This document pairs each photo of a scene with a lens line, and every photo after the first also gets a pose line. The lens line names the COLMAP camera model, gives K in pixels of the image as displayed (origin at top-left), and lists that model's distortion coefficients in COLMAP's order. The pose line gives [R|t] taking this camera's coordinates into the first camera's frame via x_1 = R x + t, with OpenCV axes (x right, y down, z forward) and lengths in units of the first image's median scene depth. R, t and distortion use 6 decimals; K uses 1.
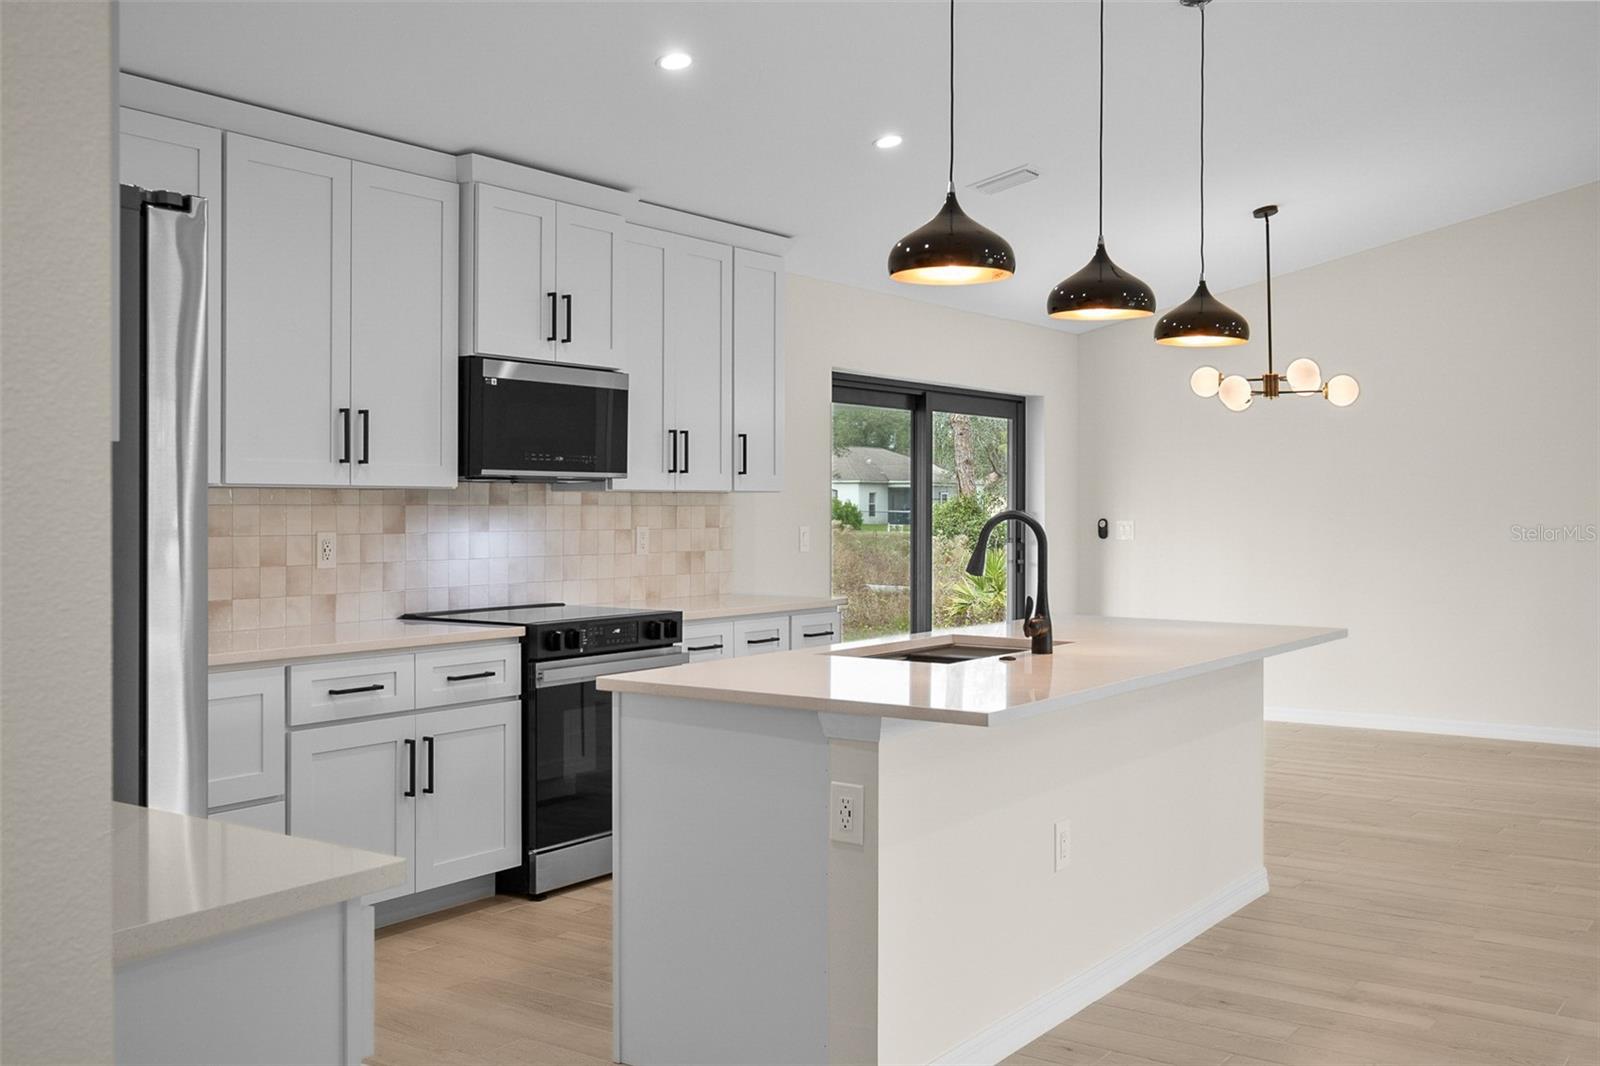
lens RADIAL K [[1556.7, 0, 800.0], [0, 1556.7, 514.1], [0, 0, 1]] dist [-0.000869, -0.001601]
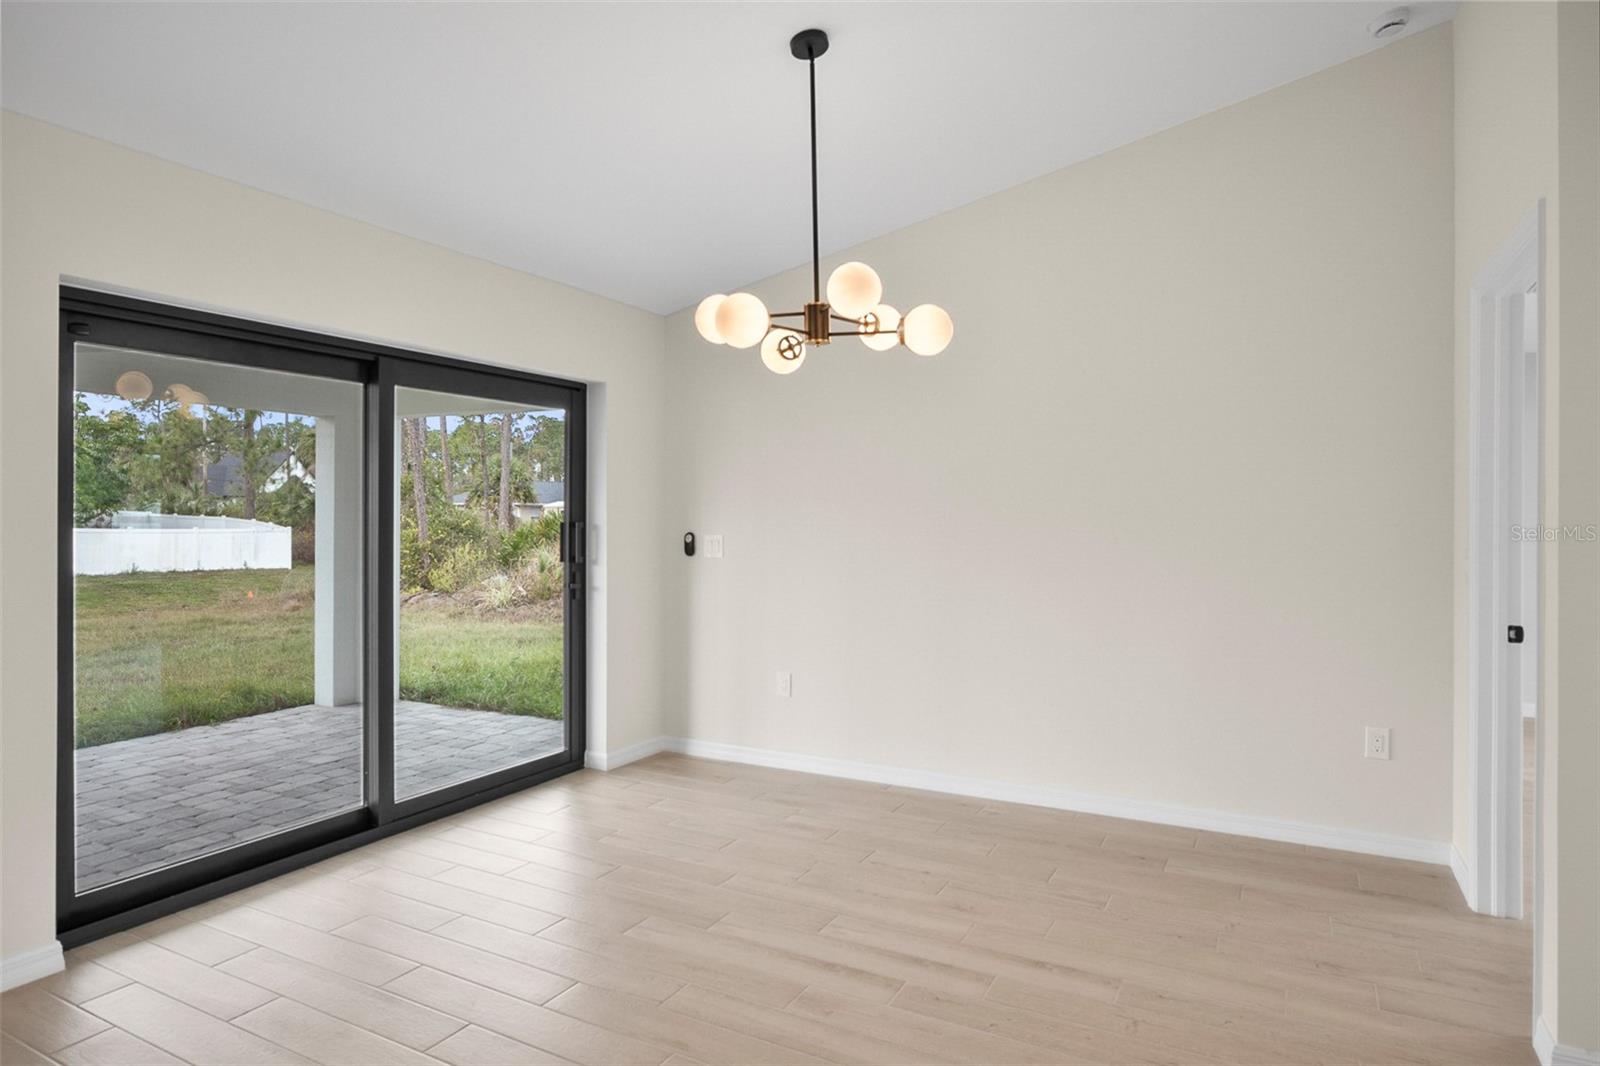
lens RADIAL K [[943.0, 0, 801.7], [0, 943.0, 506.2], [0, 0, 1]] dist [-0.058261, 0.047131]
pose [[0.993767, 0.001164, 0.111472, 0.333186], [0.000478, 0.999892, -0.014703, -0.006103], [-0.111477, 0.014664, 0.993659, 0.824924]]
